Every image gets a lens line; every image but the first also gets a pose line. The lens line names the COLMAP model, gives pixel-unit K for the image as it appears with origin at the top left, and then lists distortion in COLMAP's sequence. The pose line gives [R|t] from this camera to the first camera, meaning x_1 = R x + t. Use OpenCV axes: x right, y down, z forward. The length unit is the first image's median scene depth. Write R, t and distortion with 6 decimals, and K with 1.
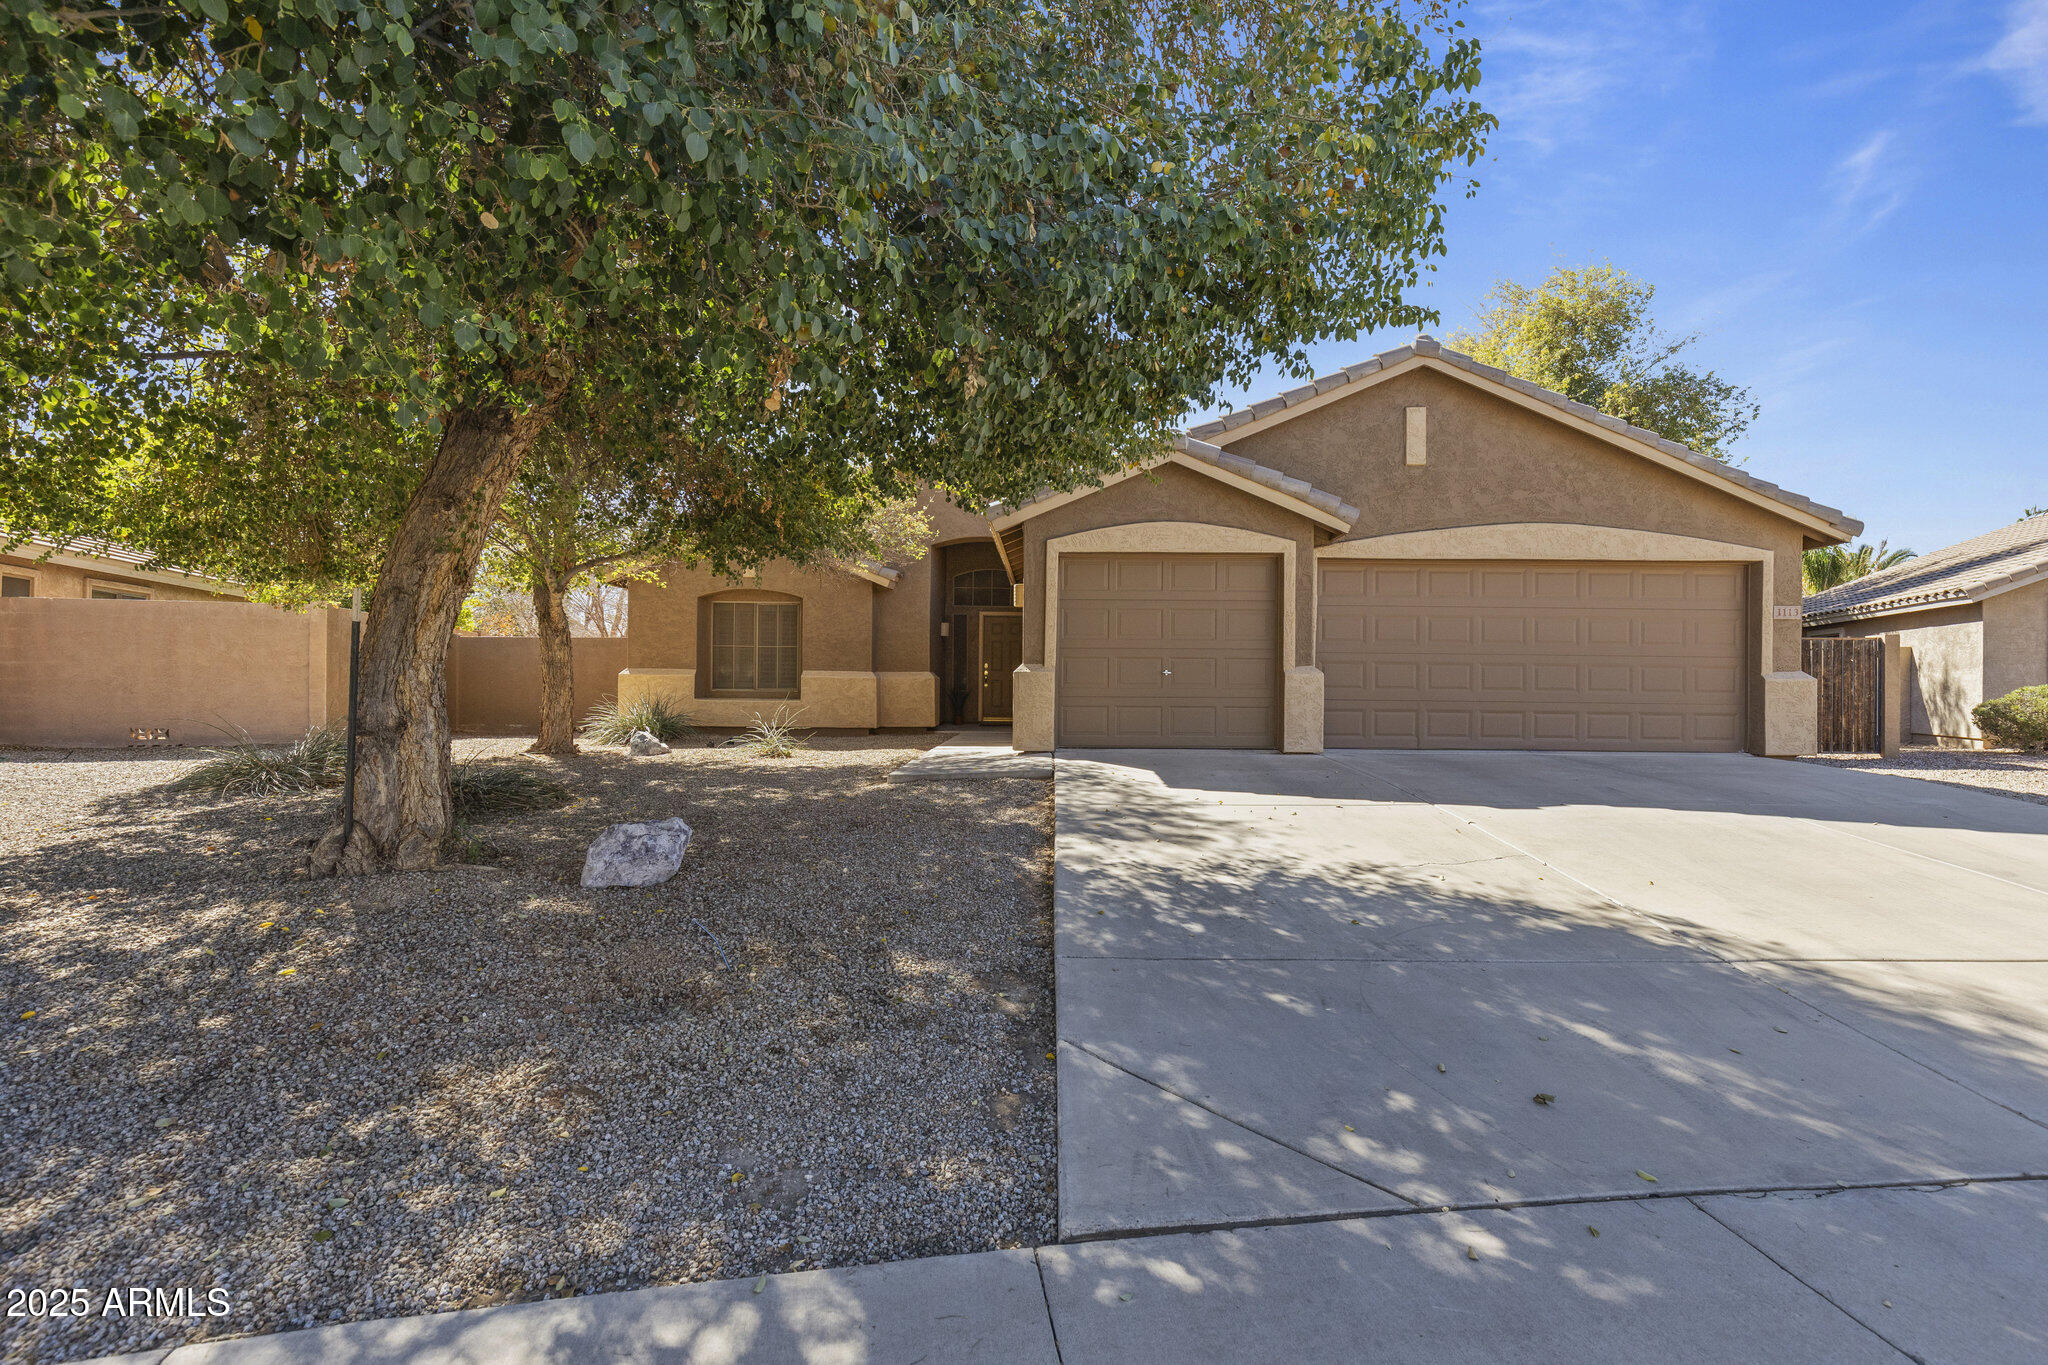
lens RADIAL K [[915.6, 0, 1024.0], [0, 915.6, 682.5], [0, 0, 1]] dist [-0.000125, 0.000092]
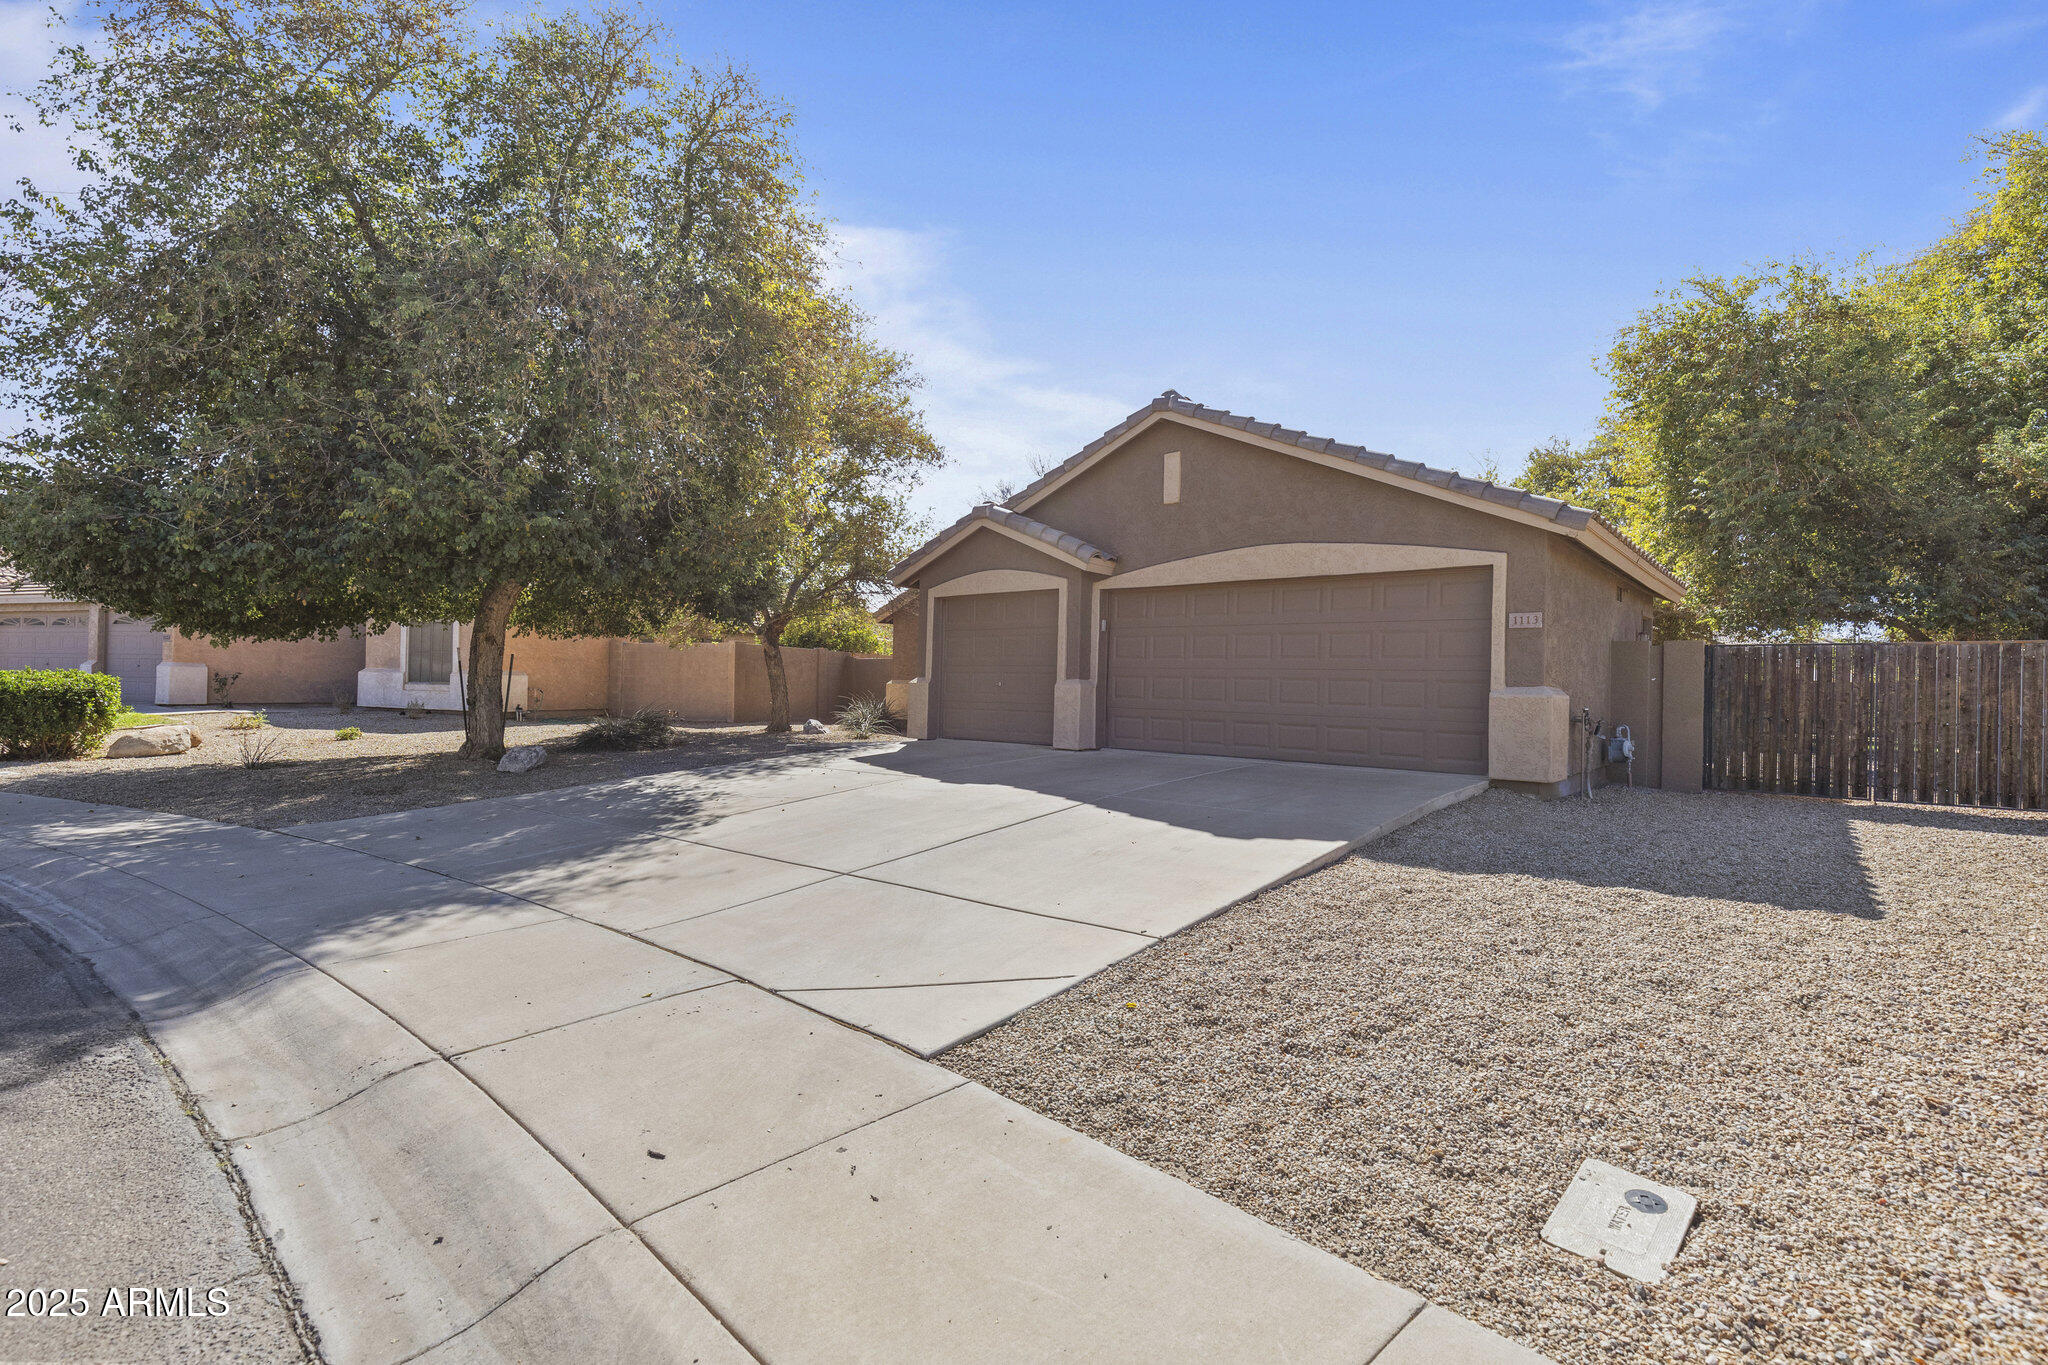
lens RADIAL K [[944.6, 0, 1024.0], [0, 944.6, 682.5], [0, 0, 1]] dist [-0.000185, 0.000027]
pose [[0.778170, 0.002163, -0.628050, 1.038063], [-0.015104, 0.999769, -0.015271, 0.006539], [0.627872, 0.021369, 0.778023, -0.025806]]
